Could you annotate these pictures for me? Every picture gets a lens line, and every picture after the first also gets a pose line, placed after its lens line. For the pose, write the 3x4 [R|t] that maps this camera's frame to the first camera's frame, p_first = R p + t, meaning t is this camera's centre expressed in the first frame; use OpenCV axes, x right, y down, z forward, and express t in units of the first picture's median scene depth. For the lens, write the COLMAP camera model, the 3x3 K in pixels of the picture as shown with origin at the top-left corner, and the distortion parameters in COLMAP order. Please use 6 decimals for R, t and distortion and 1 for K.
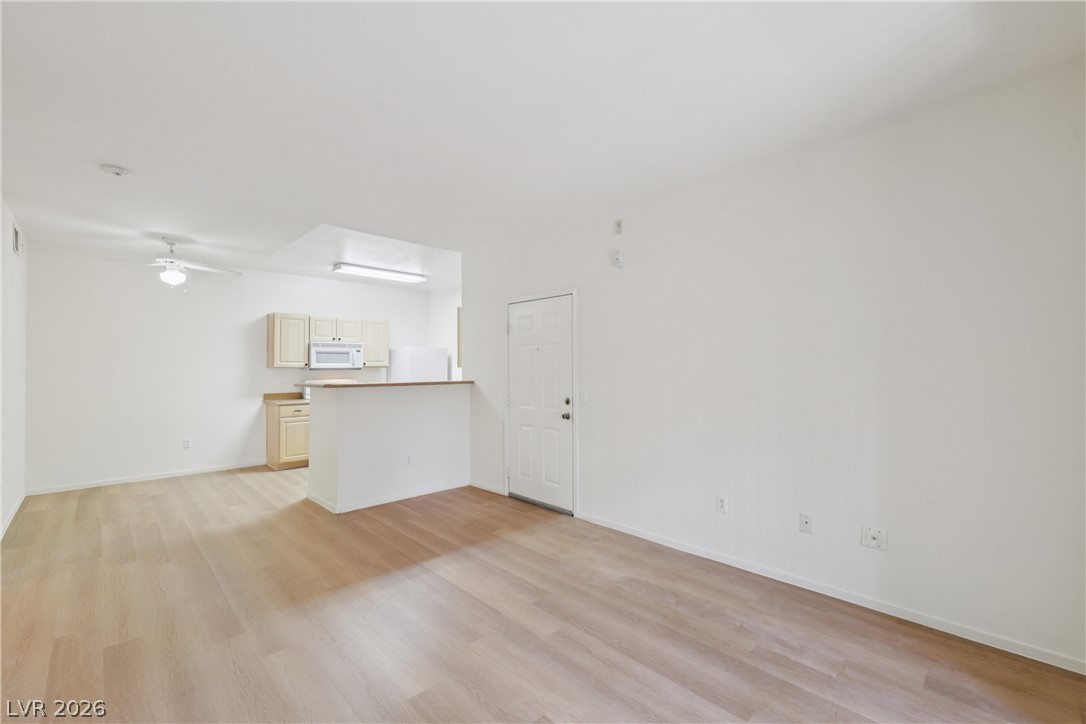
lens RADIAL K [[463.7, 0, 541.2], [0, 463.7, 362.5], [0, 0, 1]] dist [-0.004348, -0.000139]
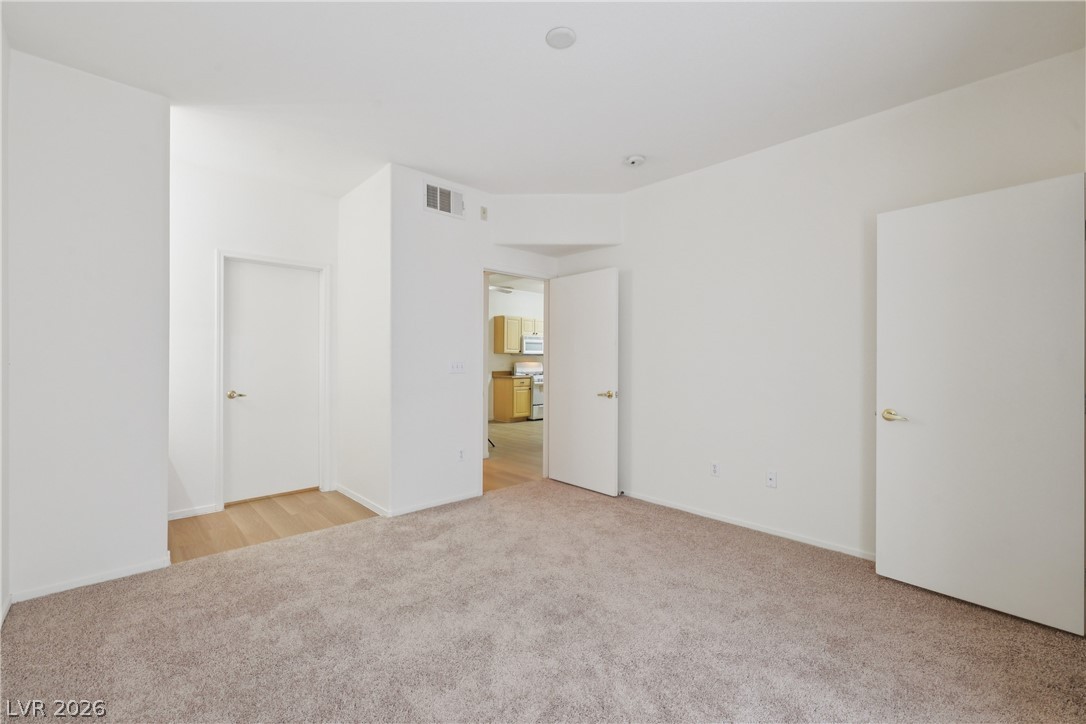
lens RADIAL K [[463.7, 0, 536.0], [0, 463.7, 354.2], [0, 0, 1]] dist [-0.004348, -0.000139]
pose [[0.999750, 0.000649, -0.022354, -0.422503], [-0.000802, 0.999976, -0.006821, 0.022834], [0.022349, 0.006837, 0.999727, -0.439681]]
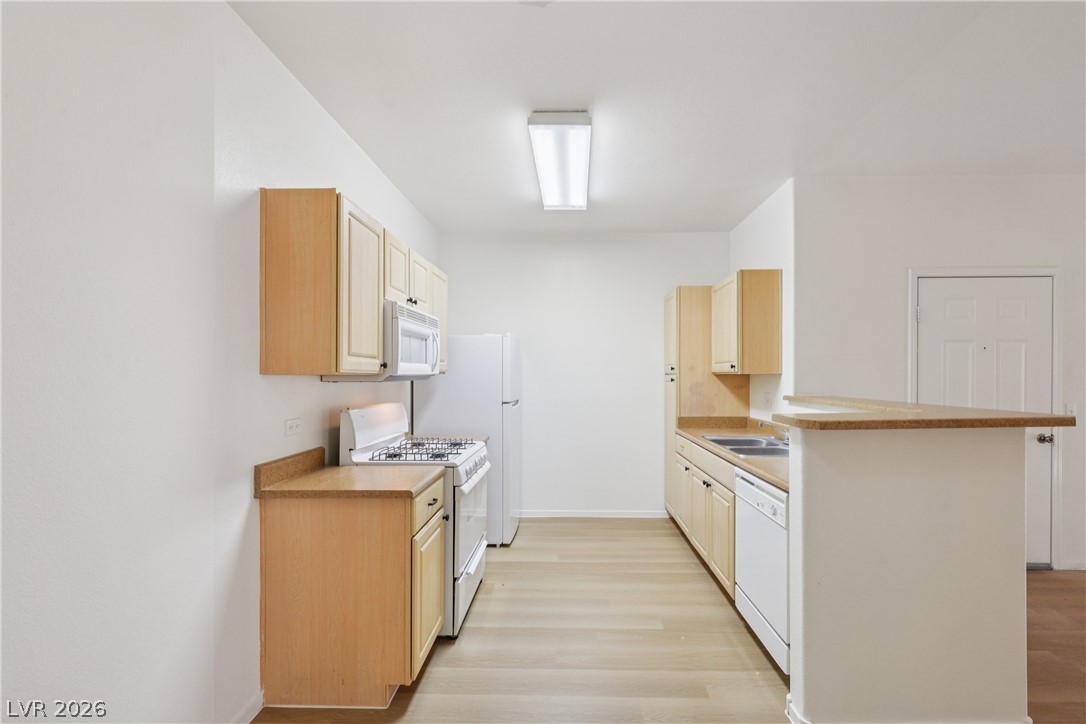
lens RADIAL K [[463.7, 0, 553.1], [0, 463.7, 368.2], [0, 0, 1]] dist [-0.004348, -0.000139]
pose [[0.710528, 0.005879, 0.703644, -0.658524], [-0.006656, 0.999977, -0.001634, 0.006137], [-0.703638, -0.003523, 0.710550, 0.657122]]
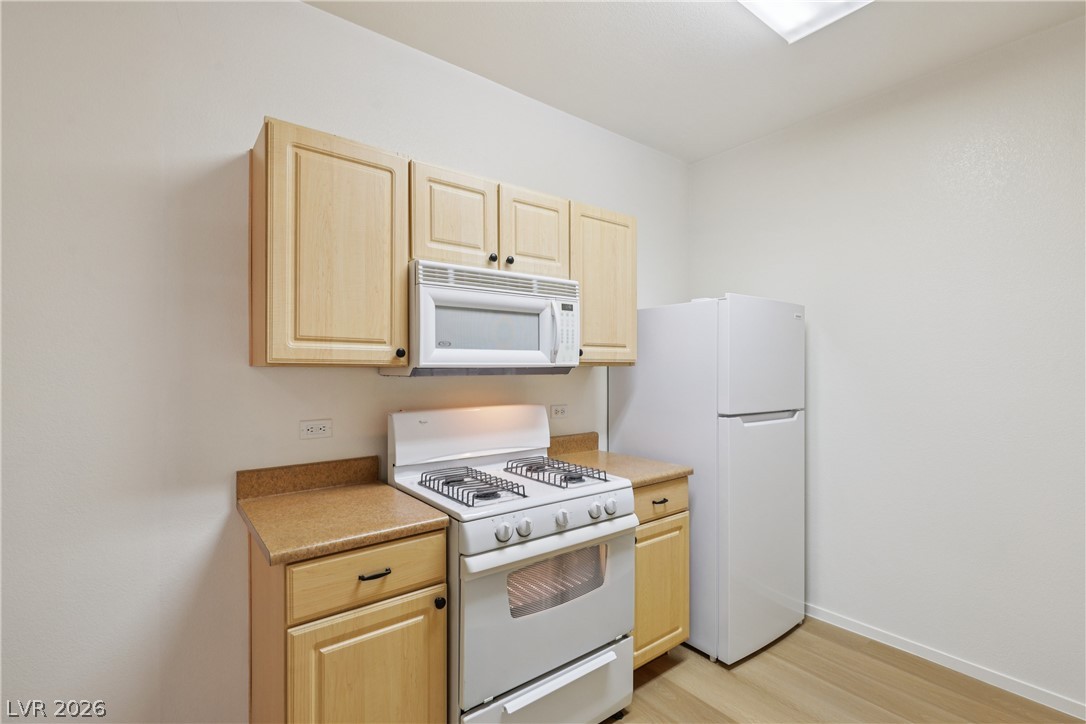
lens RADIAL K [[478.8, 0, 542.1], [0, 478.8, 364.4], [0, 0, 1]] dist [0.004120, 0.000244]
pose [[0.994815, -0.006494, -0.101495, -0.403572], [0.006723, 0.999976, 0.001914, 0.010374], [0.101480, -0.002586, 0.994834, 0.748877]]
